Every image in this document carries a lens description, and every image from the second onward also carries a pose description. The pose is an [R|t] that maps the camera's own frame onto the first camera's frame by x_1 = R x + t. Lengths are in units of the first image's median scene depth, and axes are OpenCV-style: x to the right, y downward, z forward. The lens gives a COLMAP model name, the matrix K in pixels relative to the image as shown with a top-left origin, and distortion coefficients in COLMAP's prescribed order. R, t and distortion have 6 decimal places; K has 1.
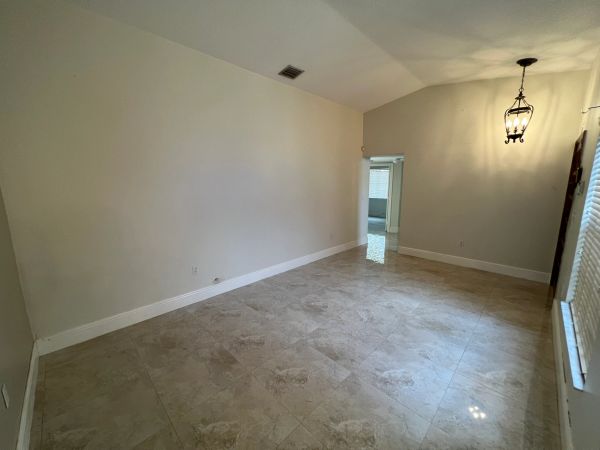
lens RADIAL K [[240.9, 0, 300.1], [0, 240.9, 219.2], [0, 0, 1]] dist [0.001993, 0.000196]
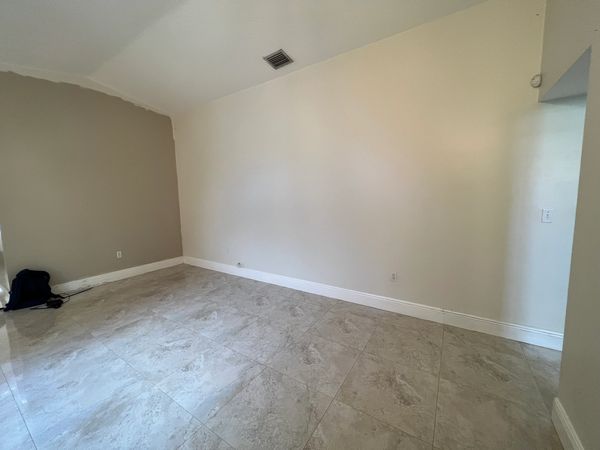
lens RADIAL K [[241.2, 0, 304.8], [0, 241.2, 224.1], [0, 0, 1]] dist [0.000649, 0.001267]
pose [[0.209143, 0.112338, -0.971411, 1.009086], [-0.123193, 0.988492, 0.087790, -0.124655], [0.970094, 0.101310, 0.220576, 1.083787]]
